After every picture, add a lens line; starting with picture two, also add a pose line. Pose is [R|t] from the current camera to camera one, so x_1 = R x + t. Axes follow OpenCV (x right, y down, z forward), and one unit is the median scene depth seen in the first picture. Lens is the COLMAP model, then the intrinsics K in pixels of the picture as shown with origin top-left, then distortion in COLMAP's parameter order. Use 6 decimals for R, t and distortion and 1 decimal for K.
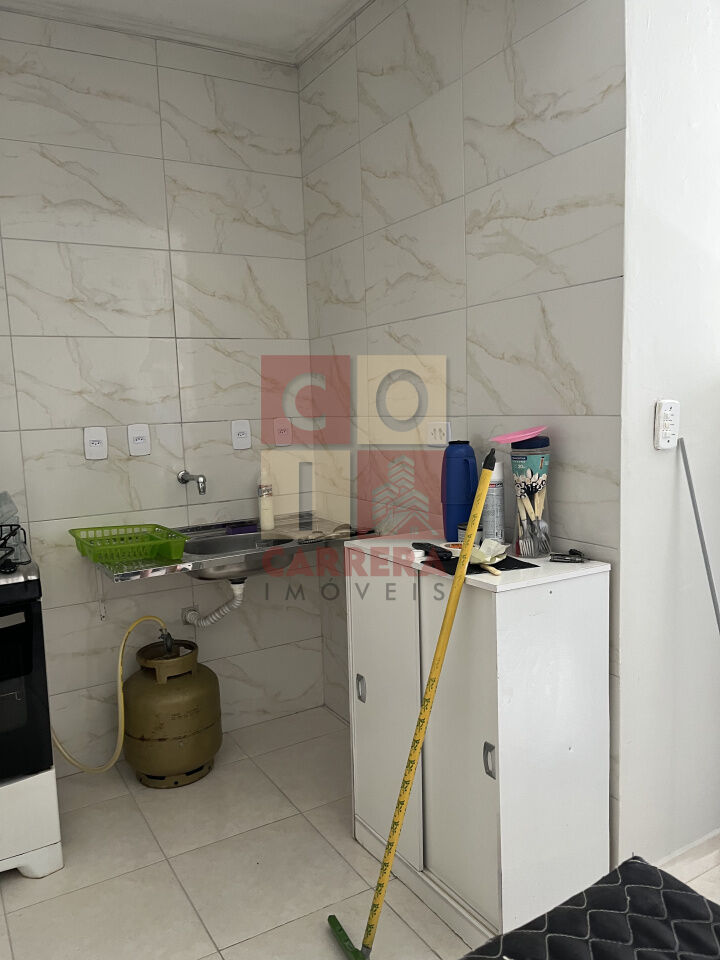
lens RADIAL K [[732.8, 0, 350.8], [0, 732.8, 488.8], [0, 0, 1]] dist [0.062590, -0.089051]
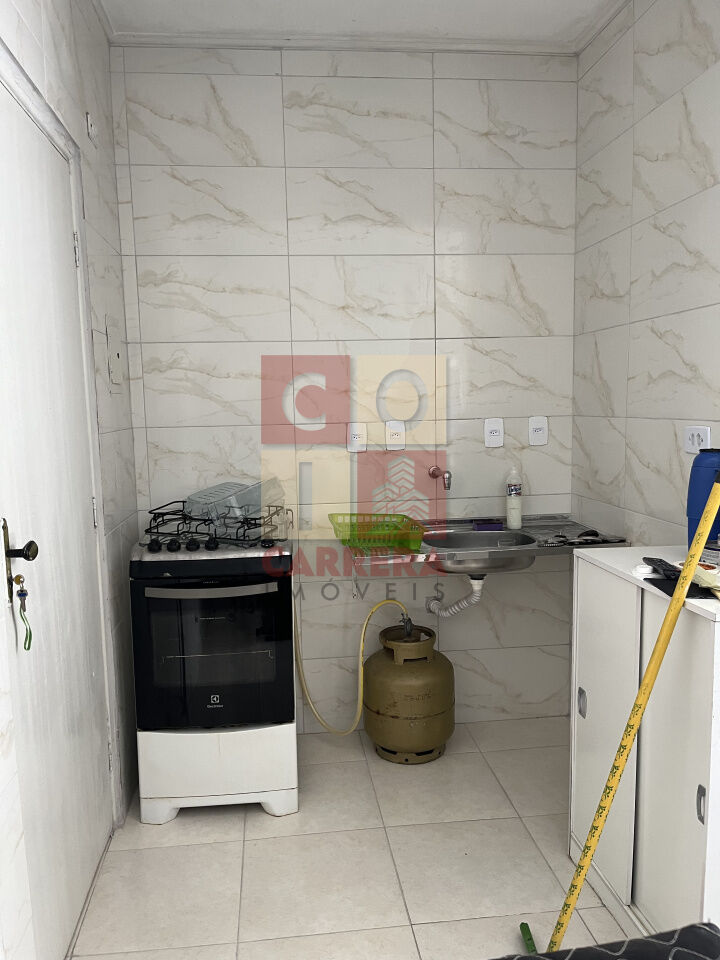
lens RADIAL K [[732.8, 0, 352.4], [0, 732.8, 487.1], [0, 0, 1]] dist [0.062590, -0.089051]
pose [[0.913746, 0.062062, -0.401518, 0.094779], [-0.059084, 0.998056, 0.019808, -0.009042], [0.401967, 0.005624, 0.915637, -0.001433]]
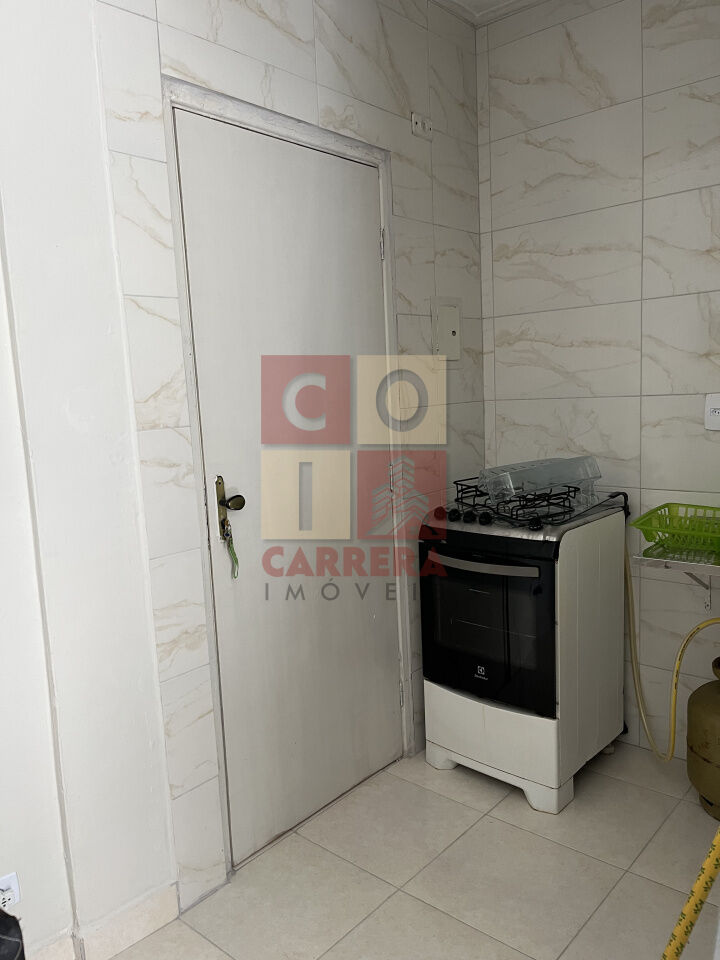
lens RADIAL K [[732.8, 0, 353.2], [0, 732.8, 490.3], [0, 0, 1]] dist [0.062590, -0.089051]
pose [[0.300304, 0.154506, -0.941247, 0.389429], [-0.077612, 0.987480, 0.137333, -0.059891], [0.950681, 0.031811, 0.308536, 0.330548]]
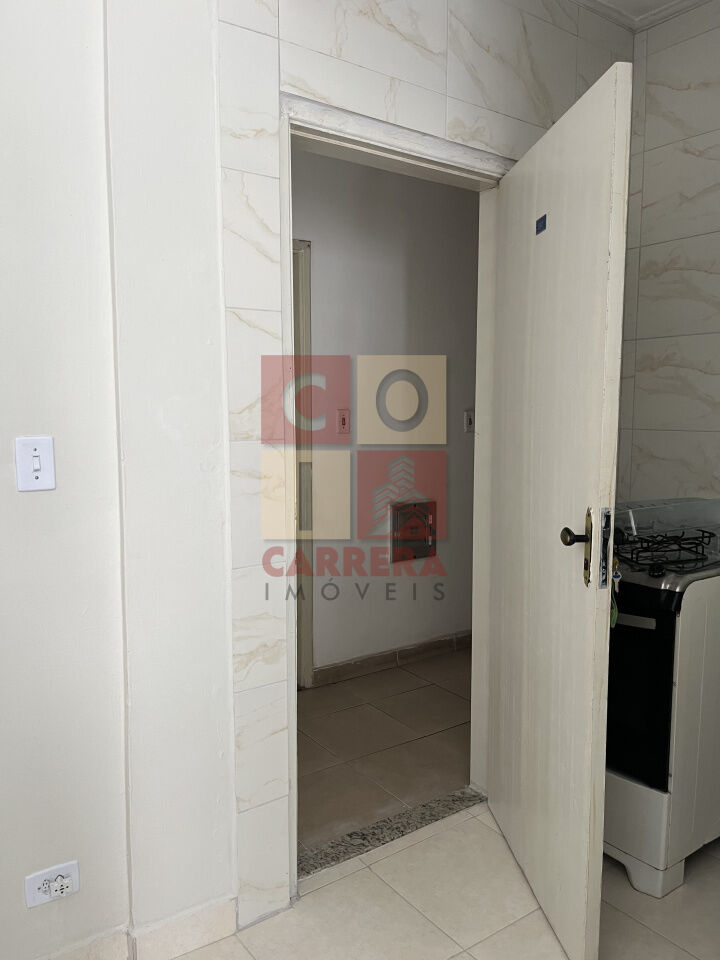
lens RADIAL K [[732.8, 0, 355.8], [0, 732.8, 485.3], [0, 0, 1]] dist [0.062590, -0.089051]
pose [[0.080888, 0.142436, -0.986493, 0.373096], [-0.123158, 0.983580, 0.131917, -0.069998], [0.989085, 0.110824, 0.097102, 0.406592]]
